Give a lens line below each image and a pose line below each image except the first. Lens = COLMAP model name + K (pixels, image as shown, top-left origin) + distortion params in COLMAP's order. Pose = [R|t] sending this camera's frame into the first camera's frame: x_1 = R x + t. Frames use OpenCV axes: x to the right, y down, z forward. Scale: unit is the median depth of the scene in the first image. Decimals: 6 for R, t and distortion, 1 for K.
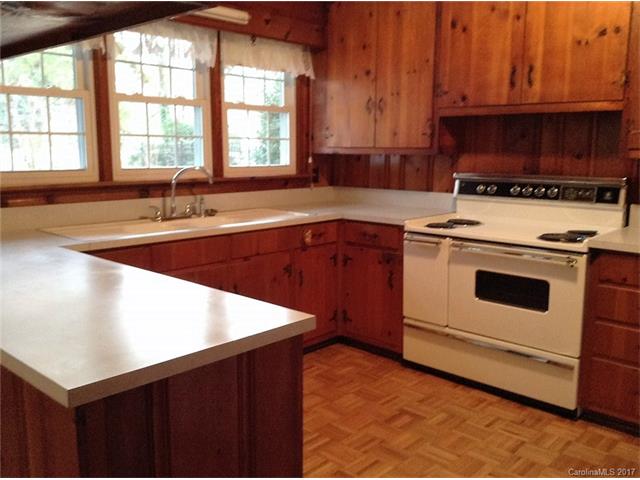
lens RADIAL K [[583.8, 0, 320.0], [0, 583.8, 240.0], [0, 0, 1]] dist [0.181464, -0.400493]
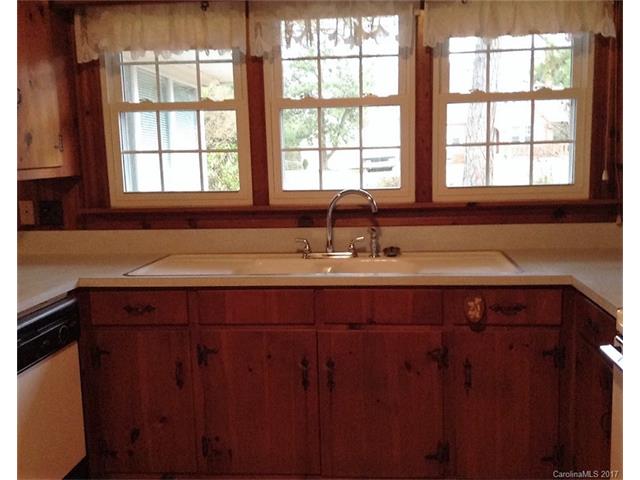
lens RADIAL K [[666.3, 0, 320.0], [0, 666.3, 240.0], [0, 0, 1]] dist [0.226616, -0.700543]
pose [[0.598748, 0.075052, -0.797413, 0.407248], [-0.099831, 0.994829, 0.018672, -0.067877], [0.794691, 0.068427, 0.603145, 0.445764]]
